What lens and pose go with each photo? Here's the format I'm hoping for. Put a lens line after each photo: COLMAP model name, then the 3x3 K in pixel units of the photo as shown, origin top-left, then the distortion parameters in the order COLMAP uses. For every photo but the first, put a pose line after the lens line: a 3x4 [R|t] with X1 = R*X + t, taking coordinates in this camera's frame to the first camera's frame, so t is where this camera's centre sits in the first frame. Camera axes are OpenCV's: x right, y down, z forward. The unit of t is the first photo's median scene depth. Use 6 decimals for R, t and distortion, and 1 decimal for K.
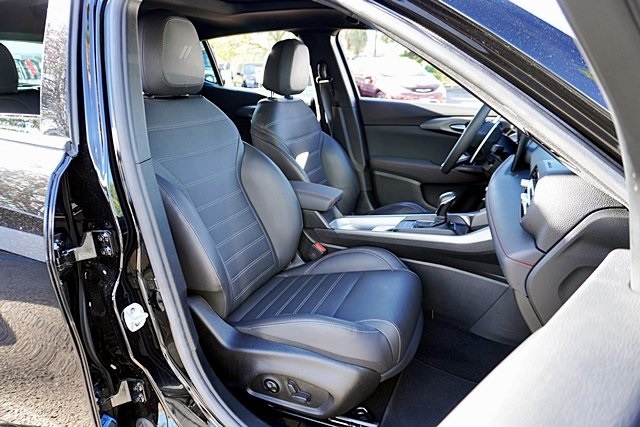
lens RADIAL K [[431.3, 0, 320.6], [0, 431.3, 214.5], [0, 0, 1]] dist [-0.035756, 0.023283]
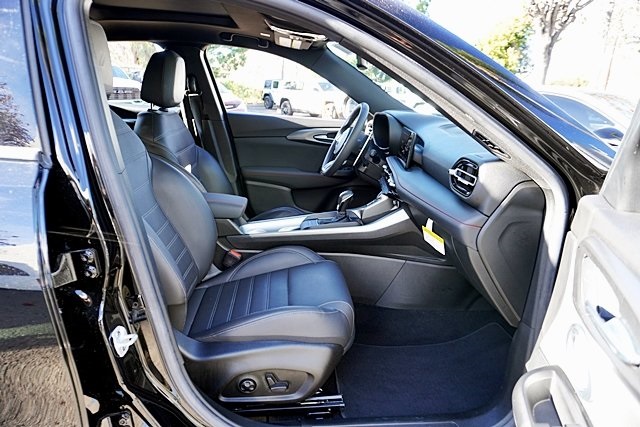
lens RADIAL K [[431.3, 0, 320.7], [0, 431.3, 213.7], [0, 0, 1]] dist [-0.035756, 0.023283]
pose [[0.891310, -0.090707, 0.444229, -0.274995], [0.107646, 0.994104, -0.012996, 0.016848], [-0.440431, 0.059403, 0.895819, -0.016839]]
